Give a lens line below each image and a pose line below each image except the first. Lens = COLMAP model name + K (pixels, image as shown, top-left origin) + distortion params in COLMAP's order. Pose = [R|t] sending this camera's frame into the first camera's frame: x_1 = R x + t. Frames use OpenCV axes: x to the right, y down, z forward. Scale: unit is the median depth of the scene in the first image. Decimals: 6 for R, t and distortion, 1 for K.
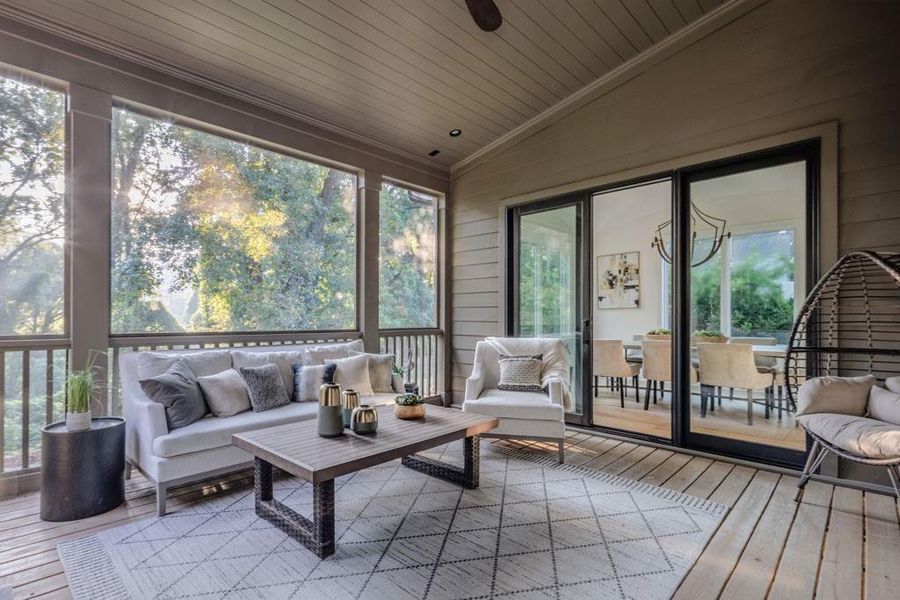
lens RADIAL K [[439.4, 0, 447.5], [0, 439.4, 317.8], [0, 0, 1]] dist [-0.000496, -0.000113]
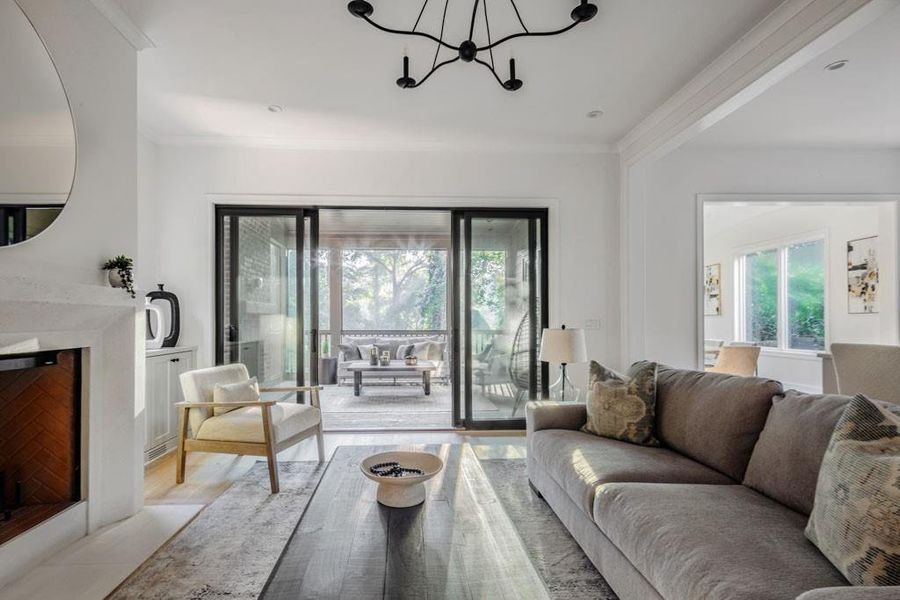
lens RADIAL K [[439.4, 0, 447.5], [0, 439.4, 317.8], [0, 0, 1]] dist [-0.000496, -0.000113]
pose [[0.748022, -0.005943, -0.663647, 1.447669], [0.006393, 0.999978, -0.001749, -0.036580], [0.663643, -0.002934, 0.748044, -0.643808]]
